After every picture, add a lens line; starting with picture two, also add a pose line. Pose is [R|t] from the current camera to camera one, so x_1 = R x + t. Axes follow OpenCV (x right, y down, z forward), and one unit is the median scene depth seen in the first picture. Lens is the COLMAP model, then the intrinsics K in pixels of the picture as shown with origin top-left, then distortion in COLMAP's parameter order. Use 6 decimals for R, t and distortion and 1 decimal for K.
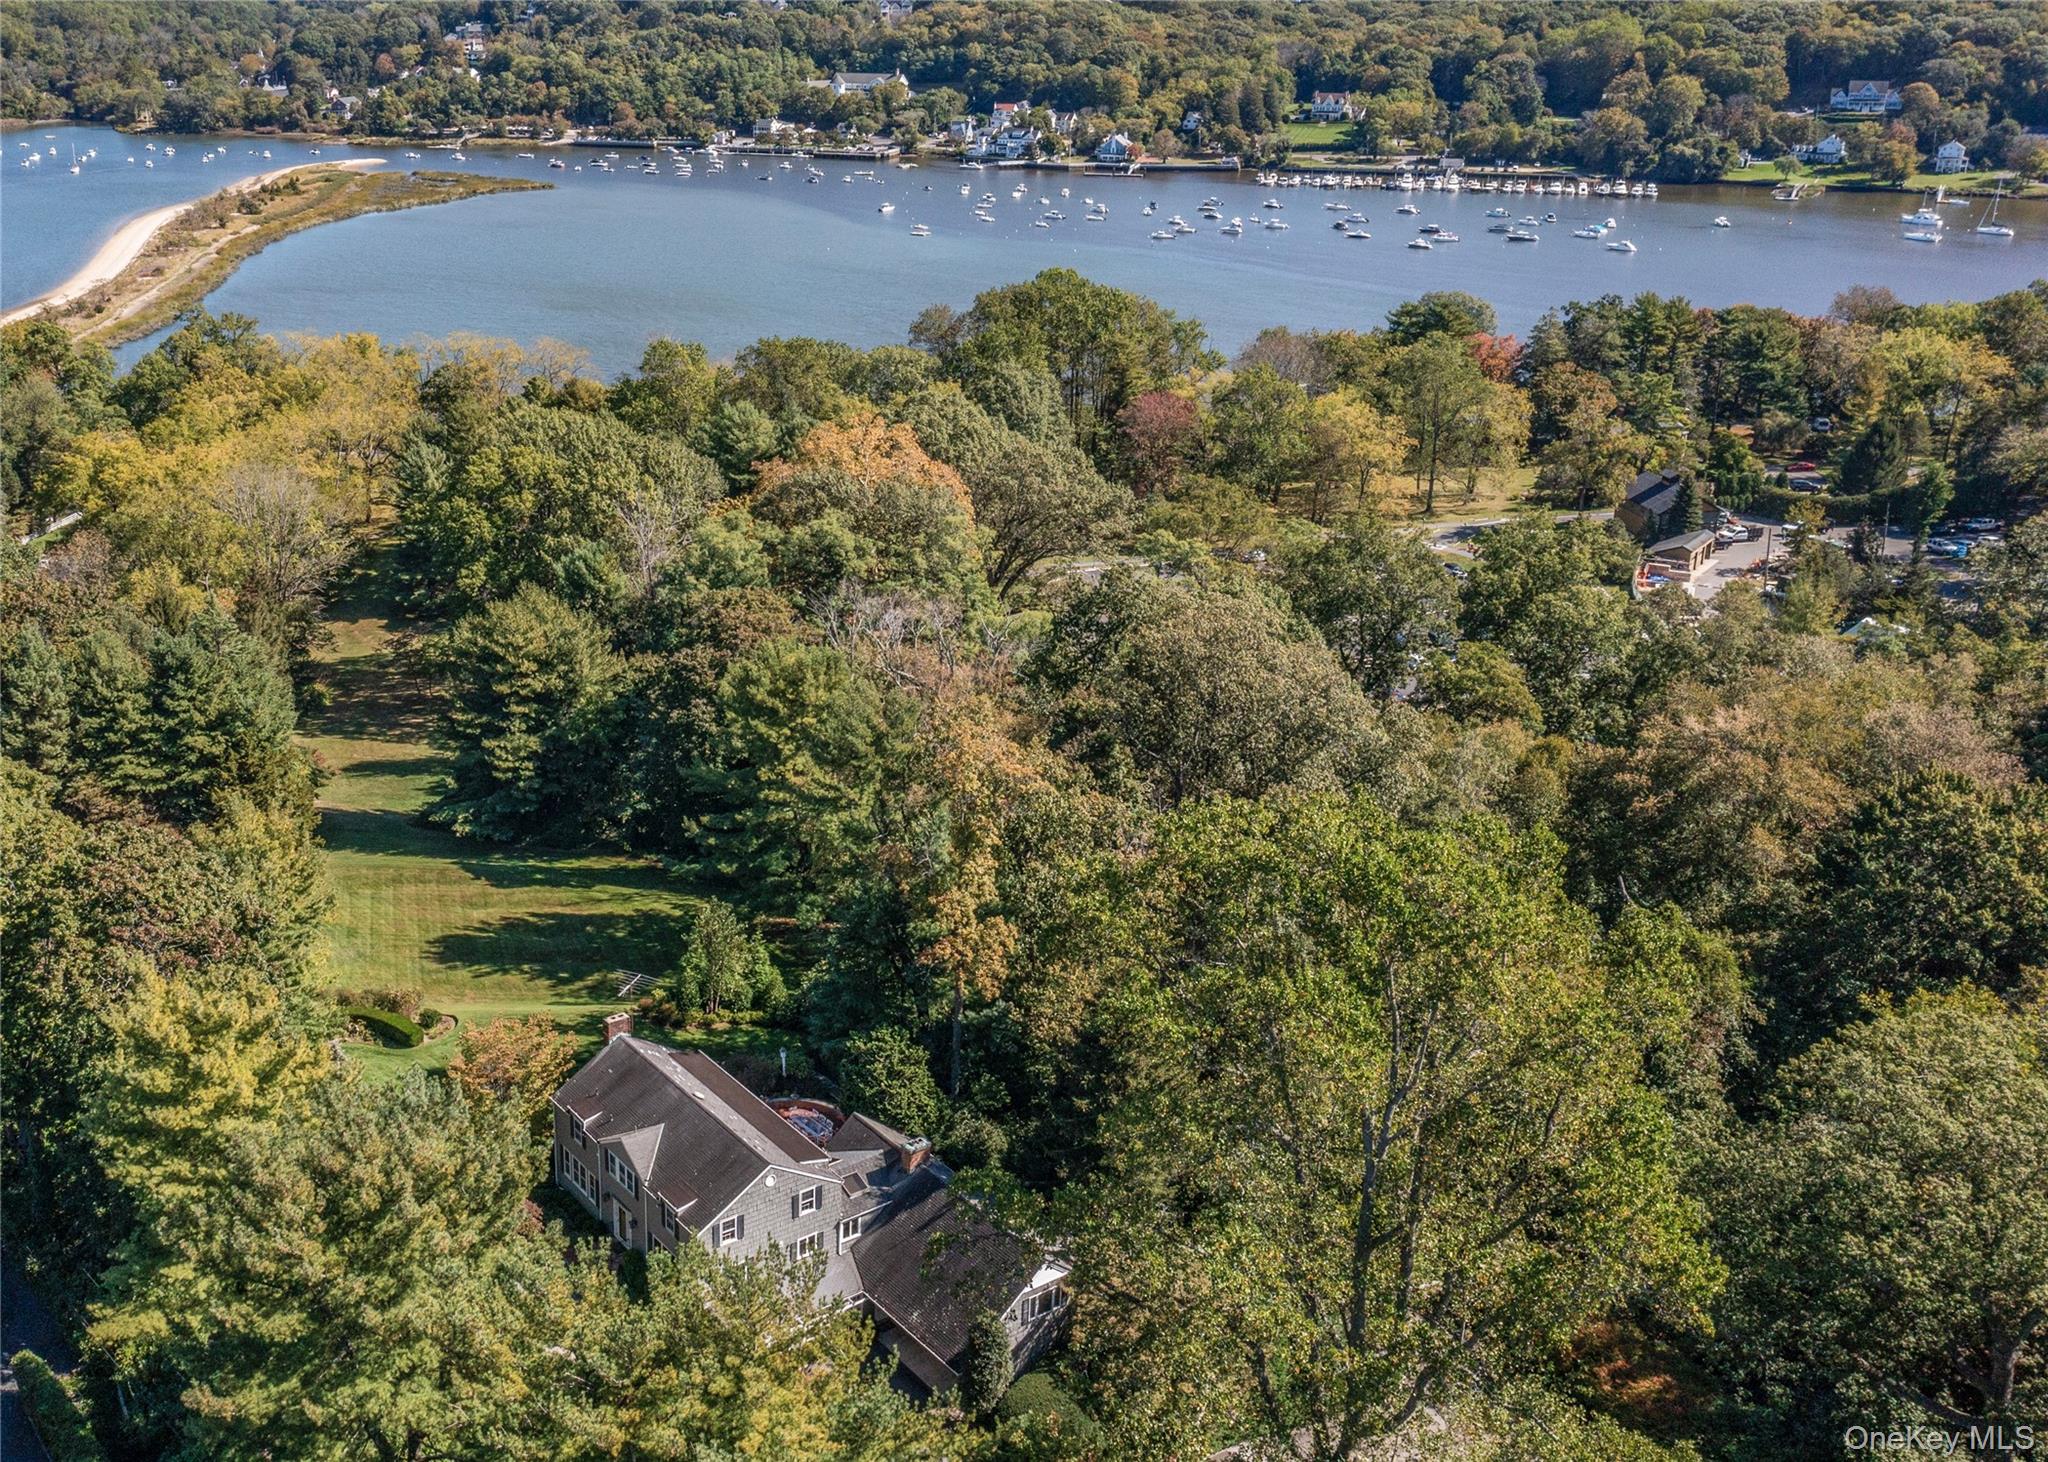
lens RADIAL K [[2411.9, 0, 1022.3], [0, 2411.9, 669.4], [0, 0, 1]] dist [0.004399, 0.007054]
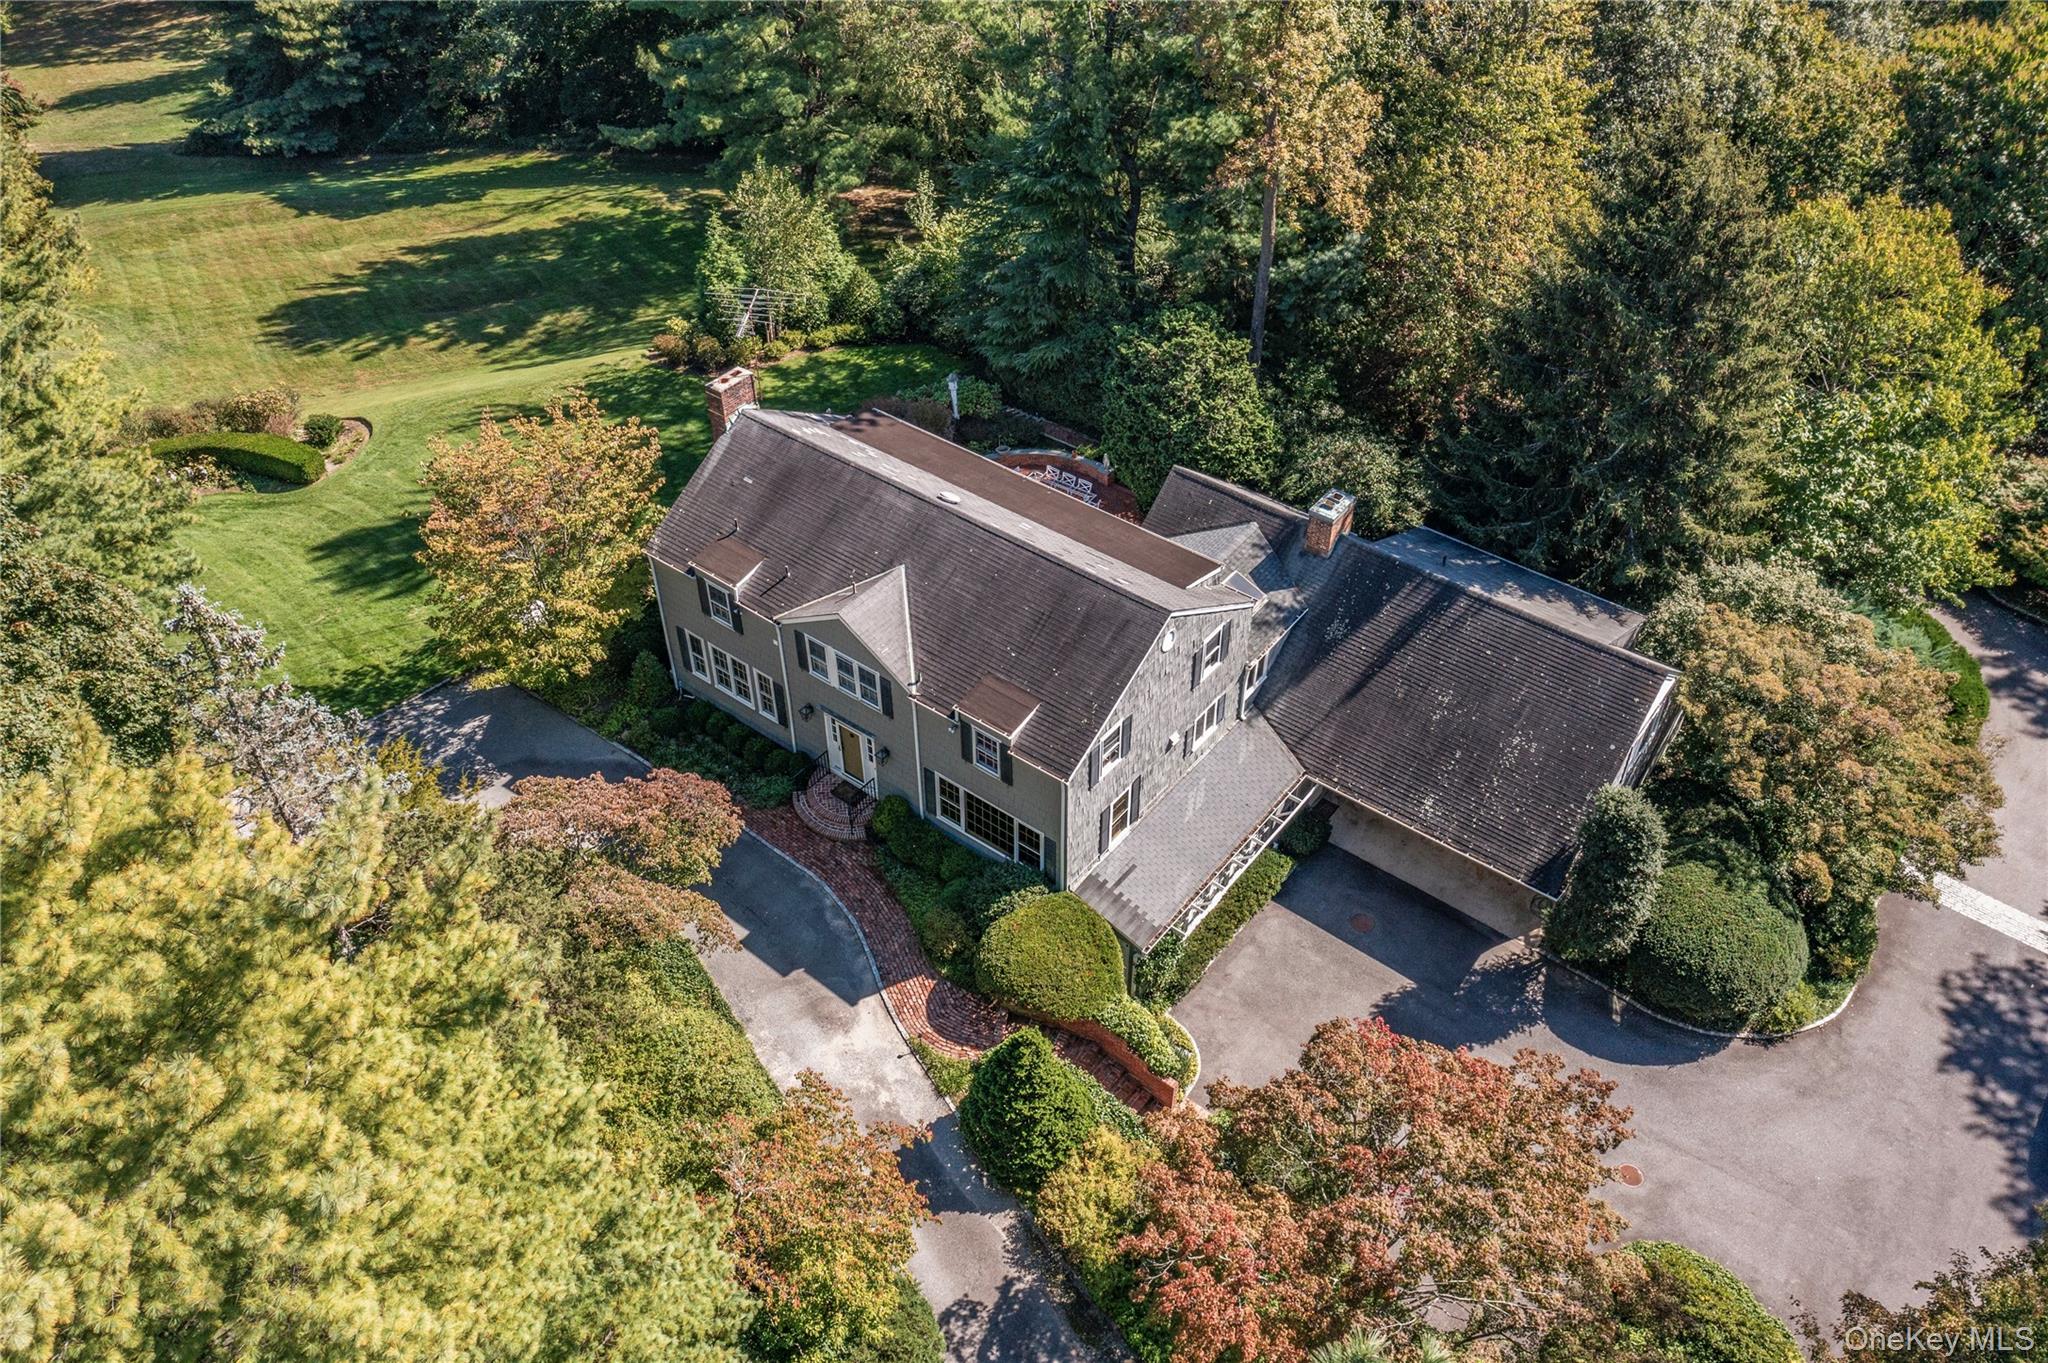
lens RADIAL K [[1698.6, 0, 1073.7], [0, 1698.6, 616.8], [0, 0, 1]] dist [-0.047344, 0.110785]
pose [[0.960287, -0.206581, 0.187545, -0.152115], [0.131448, 0.927864, 0.348985, 0.063791], [-0.246110, -0.310473, 0.918170, 0.542566]]
